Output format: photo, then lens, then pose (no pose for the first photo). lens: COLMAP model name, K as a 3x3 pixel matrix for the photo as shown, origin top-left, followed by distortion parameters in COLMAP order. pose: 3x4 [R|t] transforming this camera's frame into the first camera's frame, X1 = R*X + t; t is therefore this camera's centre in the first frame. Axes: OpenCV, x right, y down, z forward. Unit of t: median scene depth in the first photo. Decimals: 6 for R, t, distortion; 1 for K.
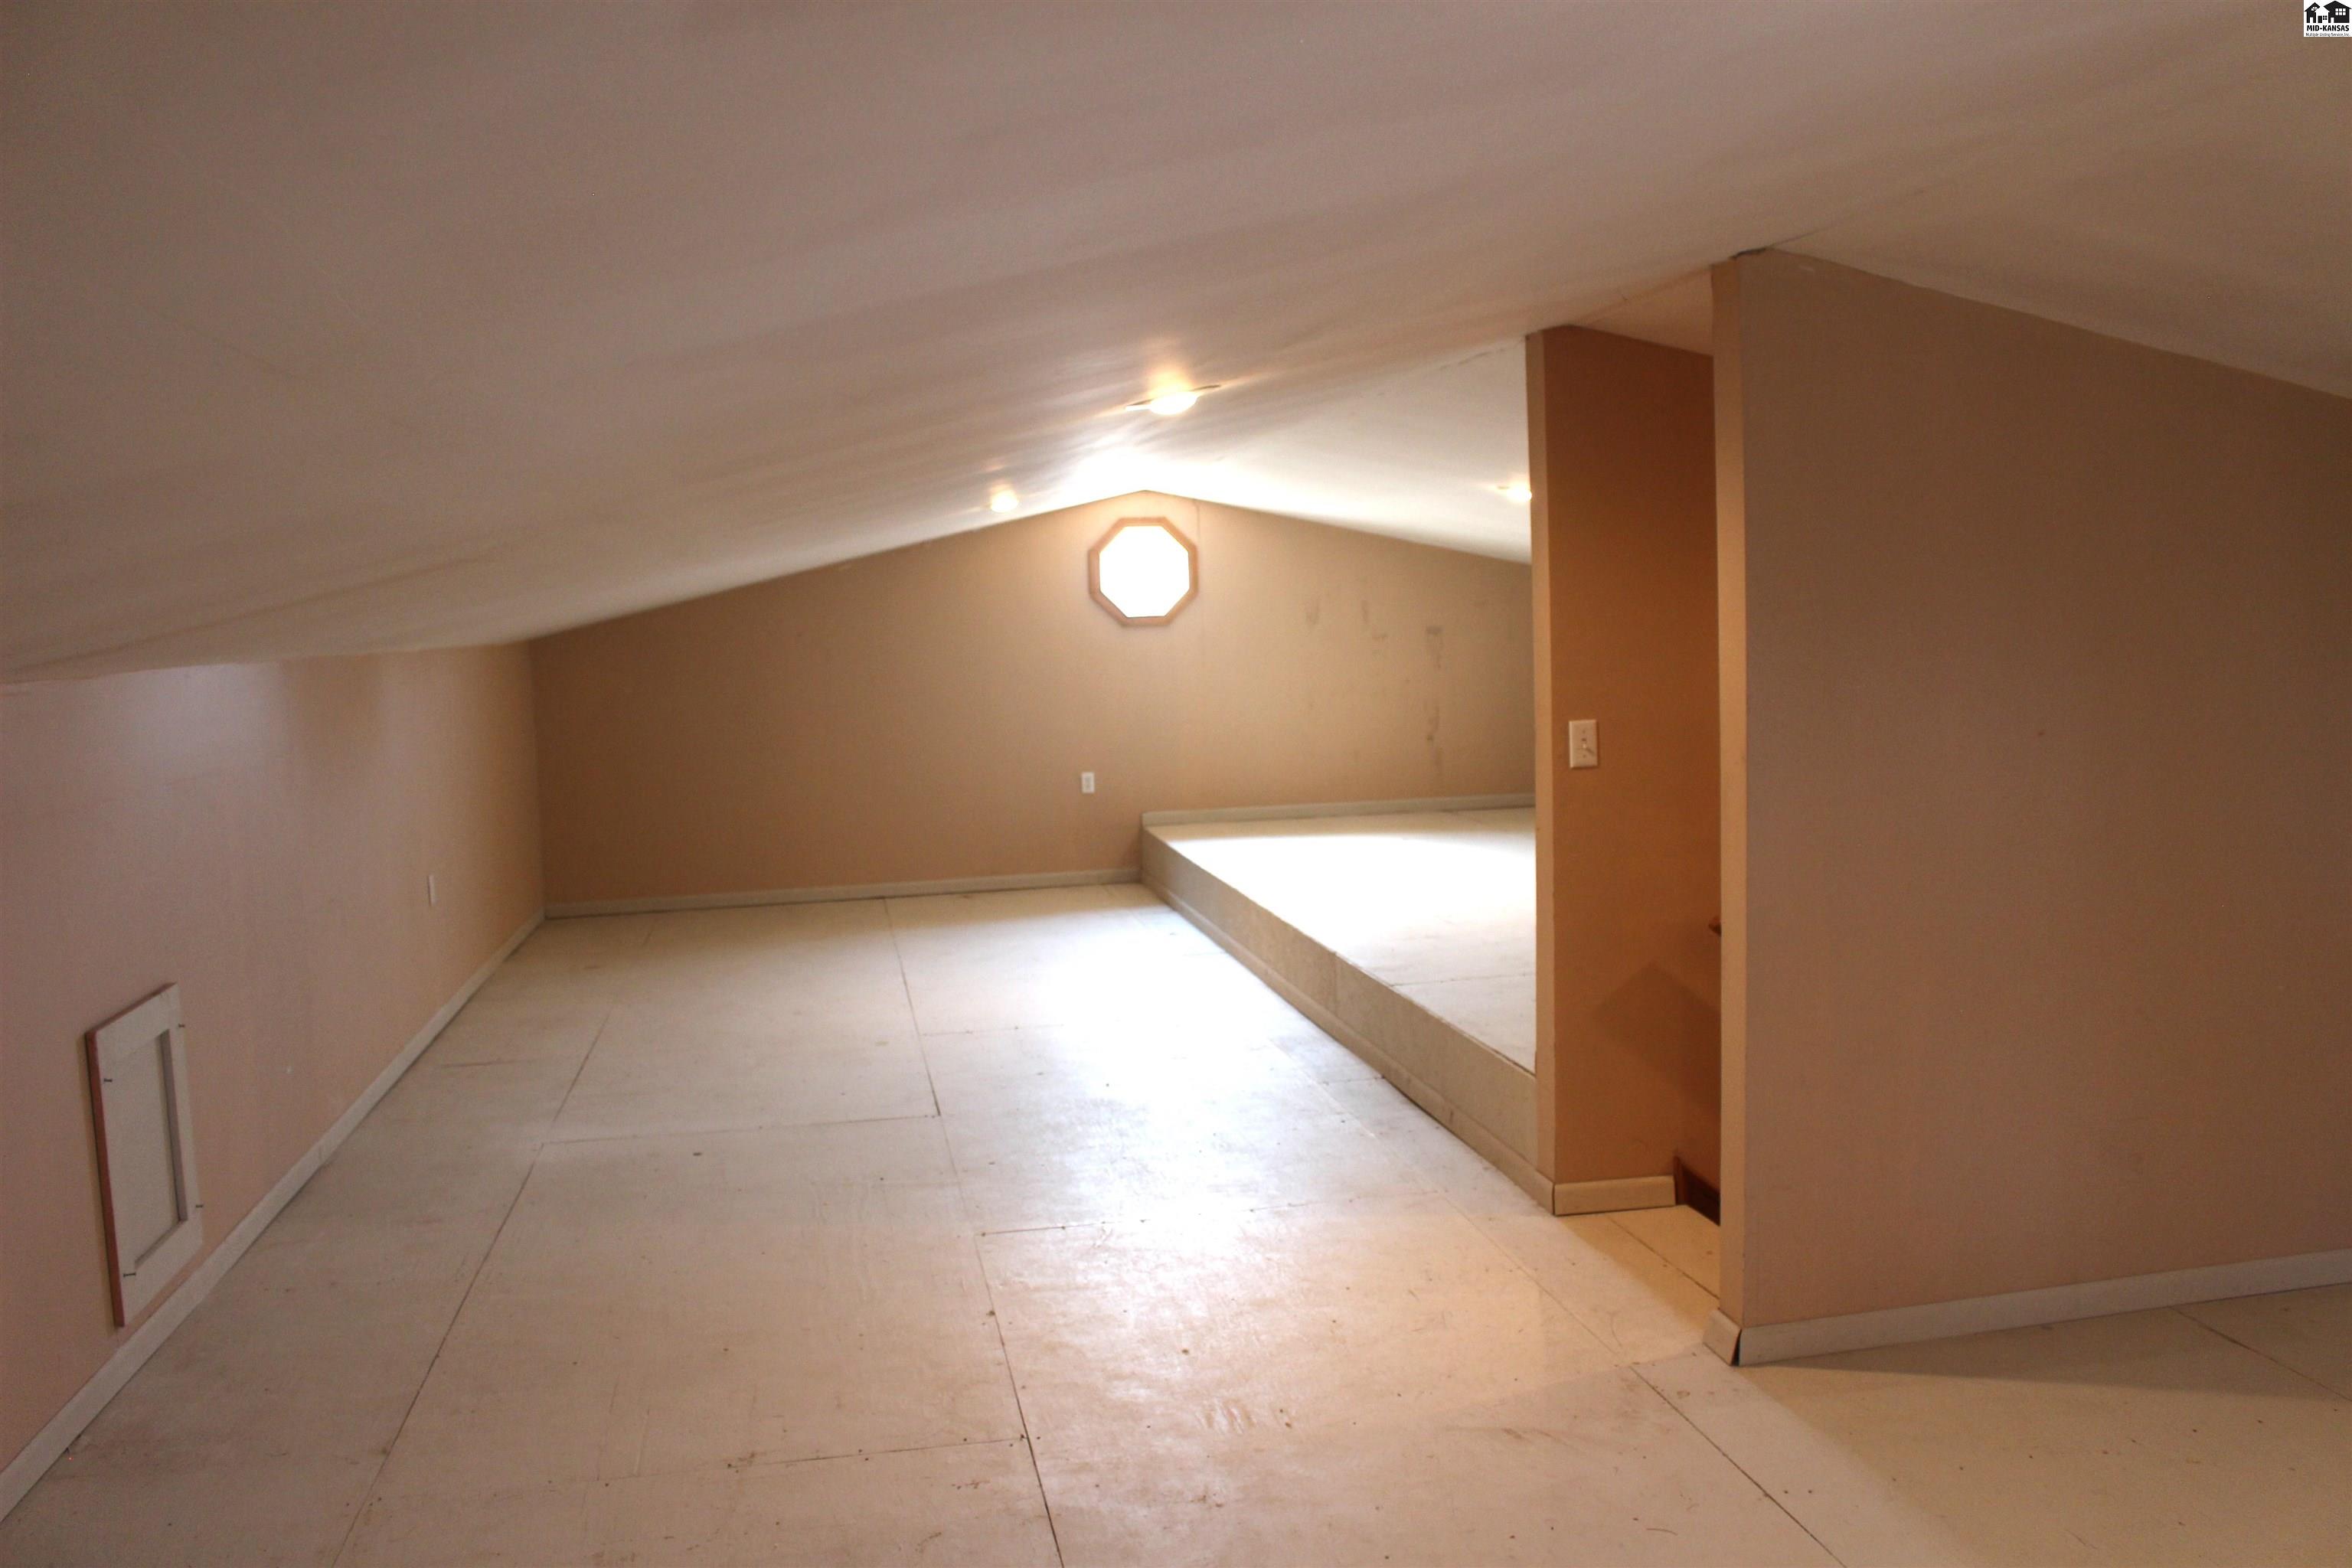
lens RADIAL K [[1960.8, 0, 1169.0], [0, 1960.8, 791.6], [0, 0, 1]] dist [-0.126352, 0.032203]
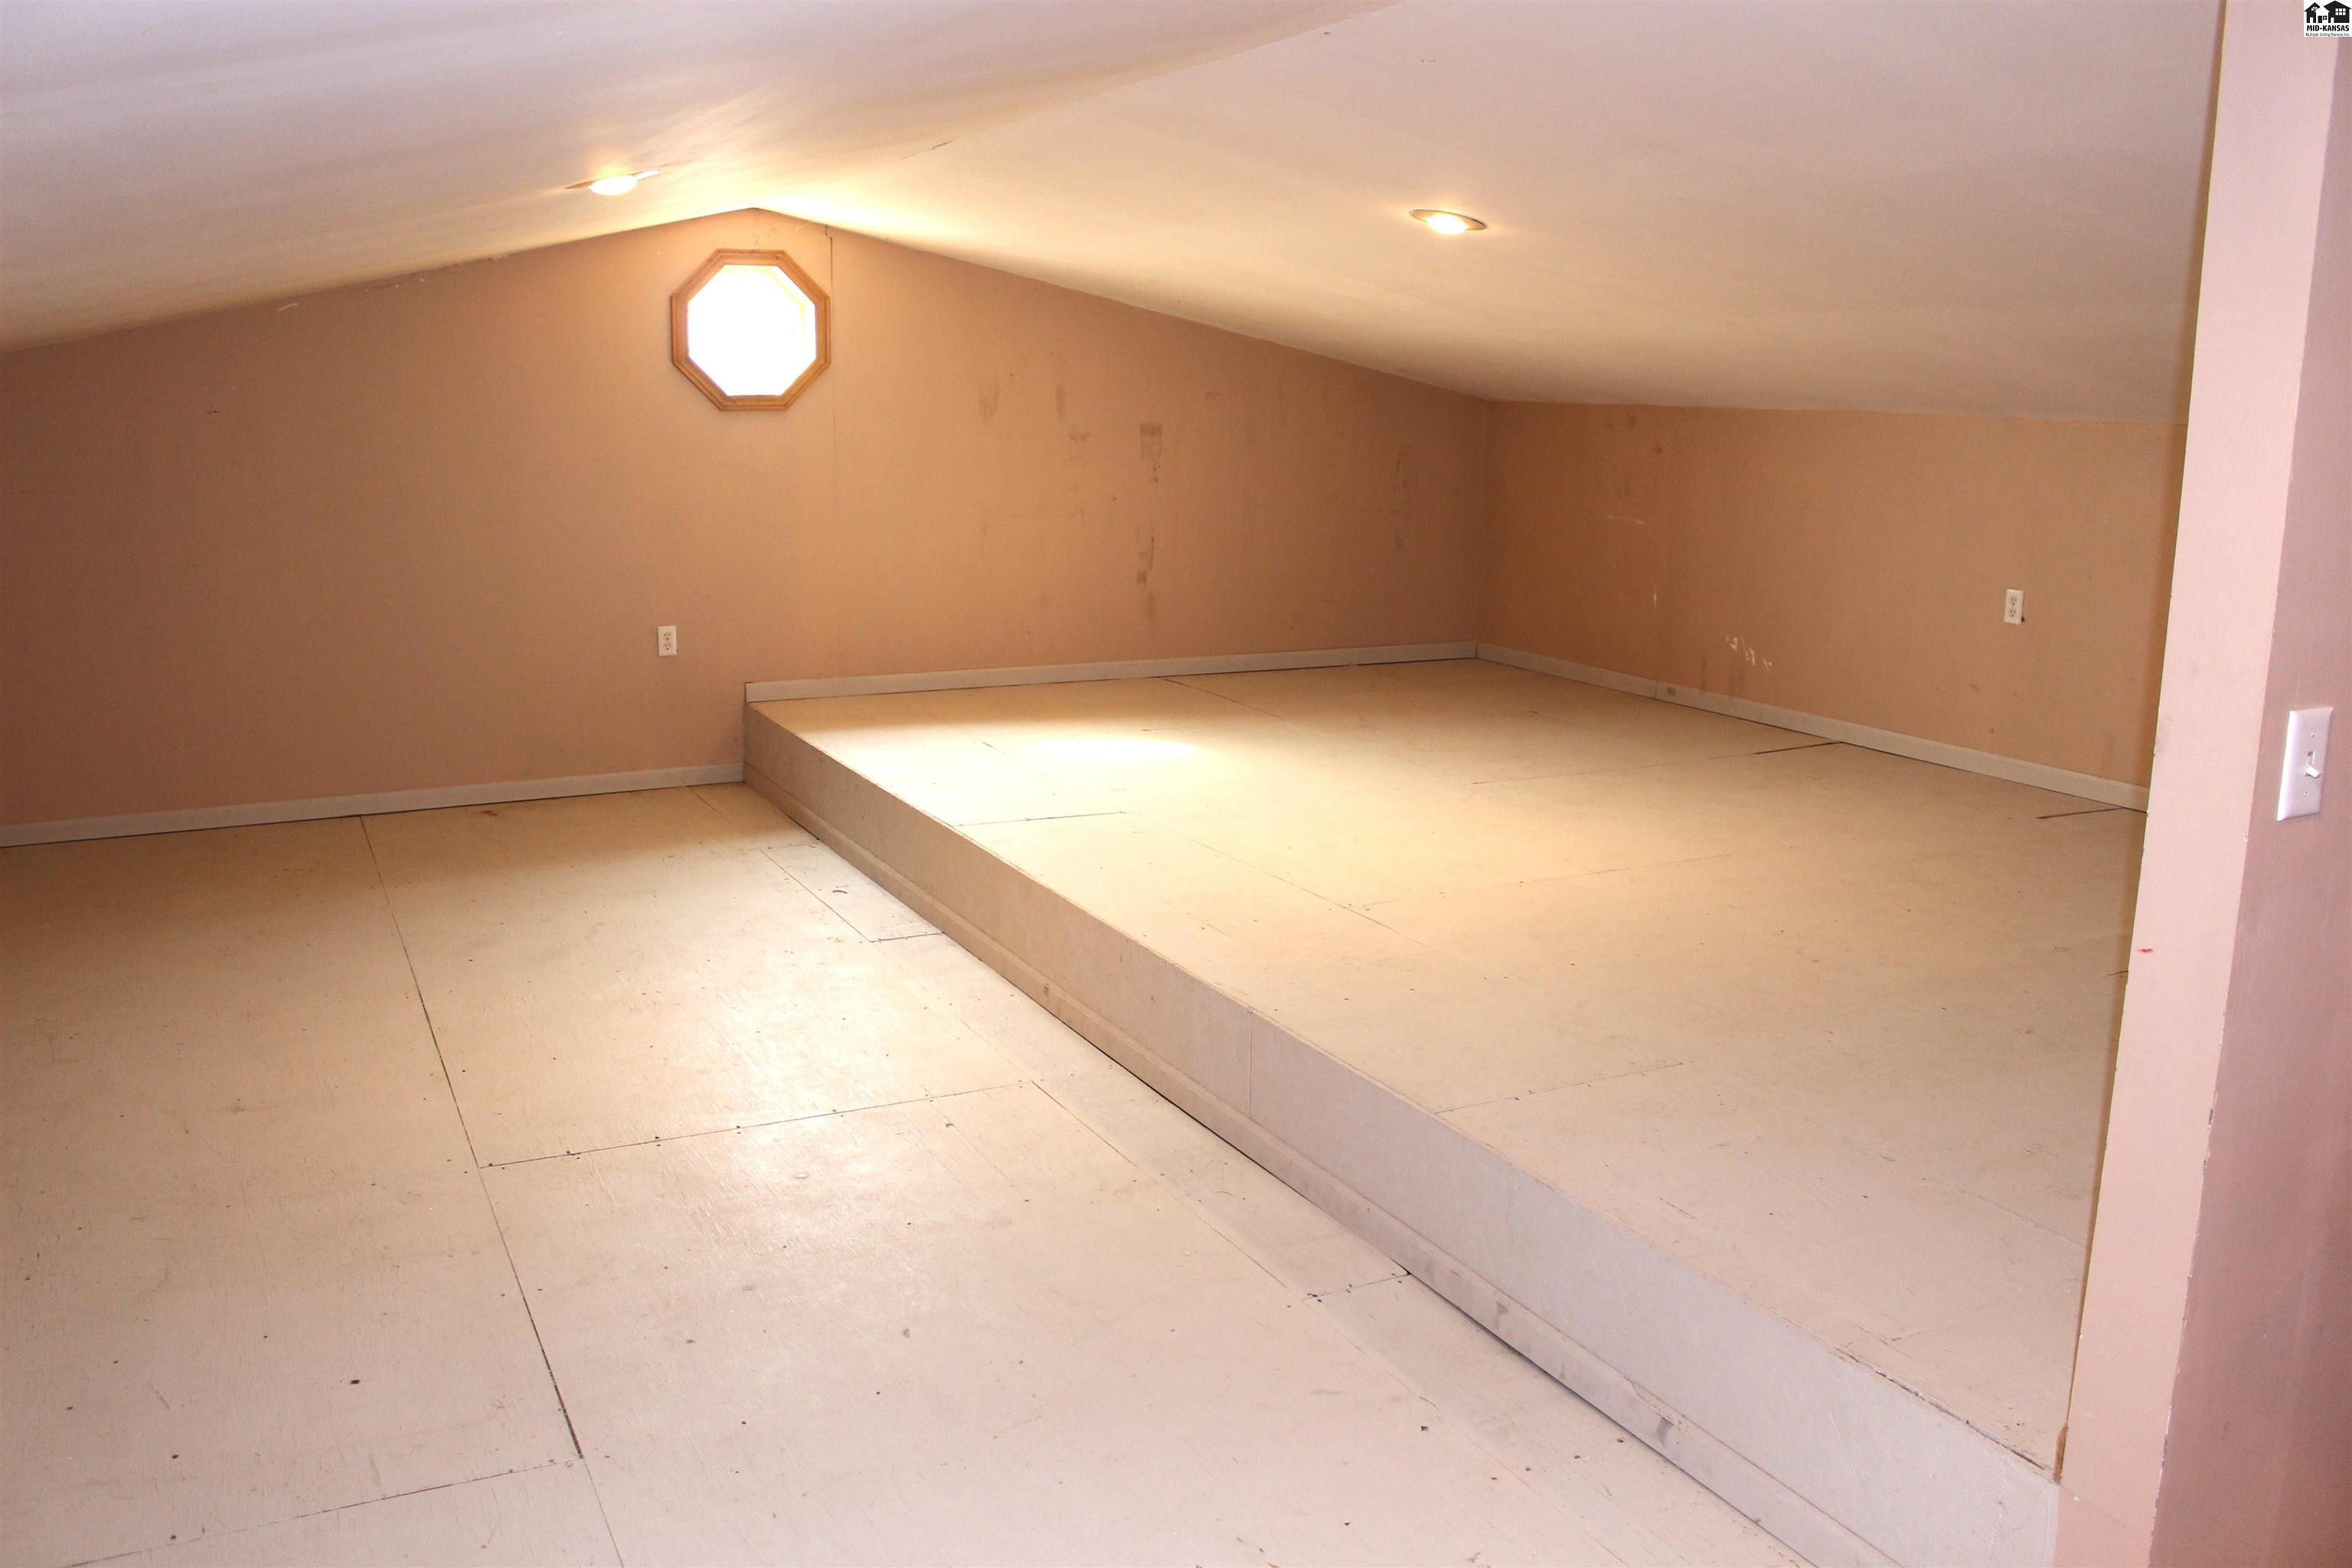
lens RADIAL K [[1960.8, 0, 1189.5], [0, 1960.8, 771.1], [0, 0, 1]] dist [-0.126352, 0.032203]
pose [[0.959128, -0.012913, 0.282677, -0.059180], [-0.014365, 0.995448, 0.094214, -0.025534], [-0.282607, -0.094424, 0.954577, 0.301322]]
